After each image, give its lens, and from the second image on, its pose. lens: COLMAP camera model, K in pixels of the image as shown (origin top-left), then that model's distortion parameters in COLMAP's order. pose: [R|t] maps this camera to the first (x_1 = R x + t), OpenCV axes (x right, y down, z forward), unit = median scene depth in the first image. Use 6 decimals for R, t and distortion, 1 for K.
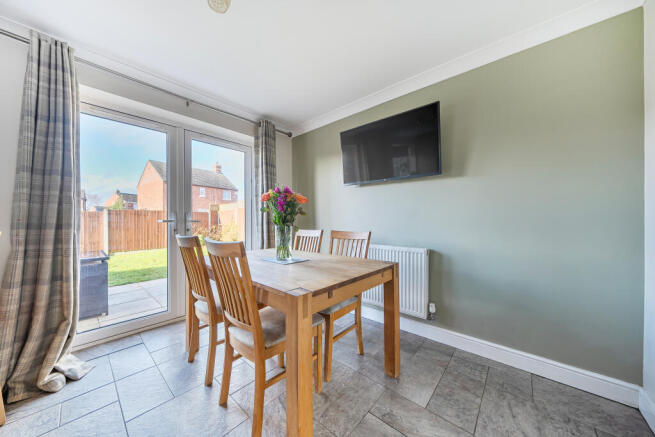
lens RADIAL K [[222.1, 0, 320.9], [0, 222.1, 220.3], [0, 0, 1]] dist [-0.001157, -0.000011]
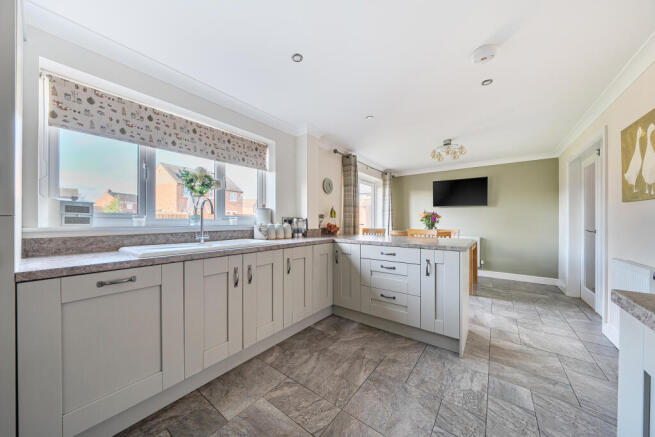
lens RADIAL K [[221.7, 0, 323.2], [0, 221.7, 221.1], [0, 0, 1]] dist [-0.000634, -0.000029]
pose [[0.996936, 0.005428, 0.078033, -1.487451], [-0.005268, 0.999984, -0.002250, -0.027566], [-0.078044, 0.001832, 0.996948, -1.320010]]
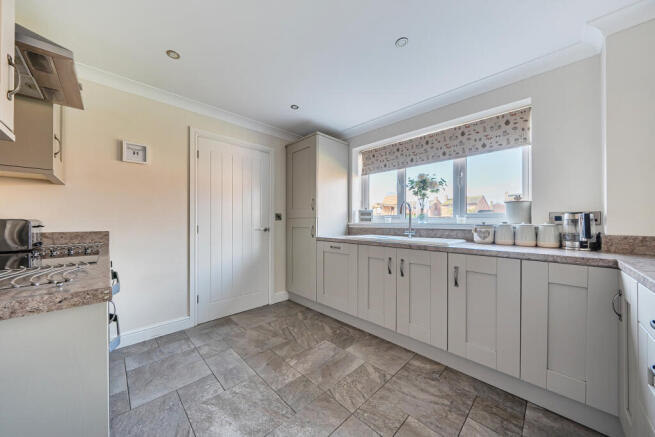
lens RADIAL K [[221.7, 0, 323.2], [0, 221.7, 221.1], [0, 0, 1]] dist [-0.000634, -0.000029]
pose [[-0.053959, 0.001852, -0.998541, -0.640446], [-0.004246, 0.999989, 0.002084, -0.018024], [0.998534, 0.004352, -0.053951, -0.634746]]
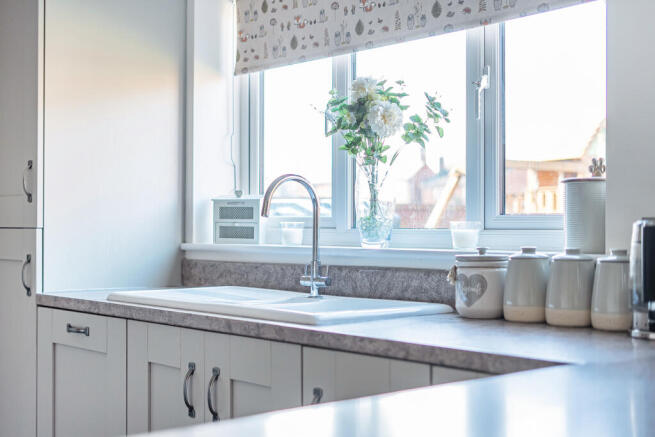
lens RADIAL K [[955.6, 0, 327.5], [0, 955.6, 218.5], [0, 0, 1]] dist [-0.005213, -0.002419]
pose [[-0.099314, -0.002763, -0.995052, -0.318453], [-0.003493, 0.999991, -0.002428, -0.053475], [0.995050, 0.003235, -0.099322, 0.004139]]
